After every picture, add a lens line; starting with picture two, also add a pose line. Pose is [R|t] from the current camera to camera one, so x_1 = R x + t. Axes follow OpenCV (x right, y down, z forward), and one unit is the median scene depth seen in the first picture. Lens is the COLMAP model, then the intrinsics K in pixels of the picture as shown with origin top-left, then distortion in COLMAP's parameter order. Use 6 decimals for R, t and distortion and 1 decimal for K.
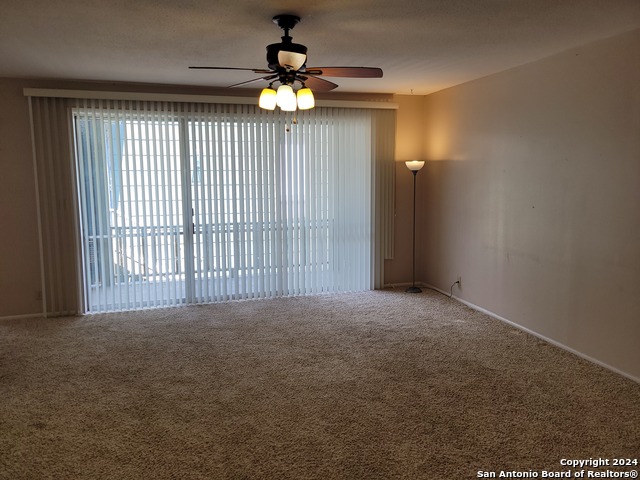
lens RADIAL K [[481.2, 0, 319.7], [0, 481.2, 234.8], [0, 0, 1]] dist [0.047745, -0.041539]
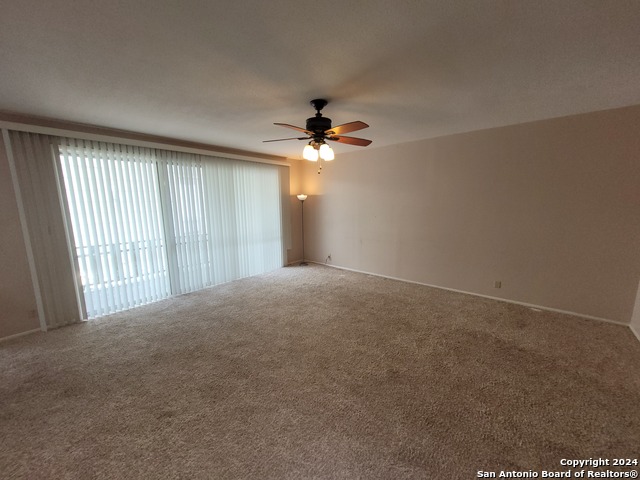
lens RADIAL K [[250.4, 0, 317.9], [0, 250.4, 245.1], [0, 0, 1]] dist [-0.007004, -0.000533]
pose [[0.834826, -0.094833, 0.542285, -0.329577], [0.074401, 0.995449, 0.059544, -0.015882], [-0.545464, -0.009362, 0.838082, 0.175391]]
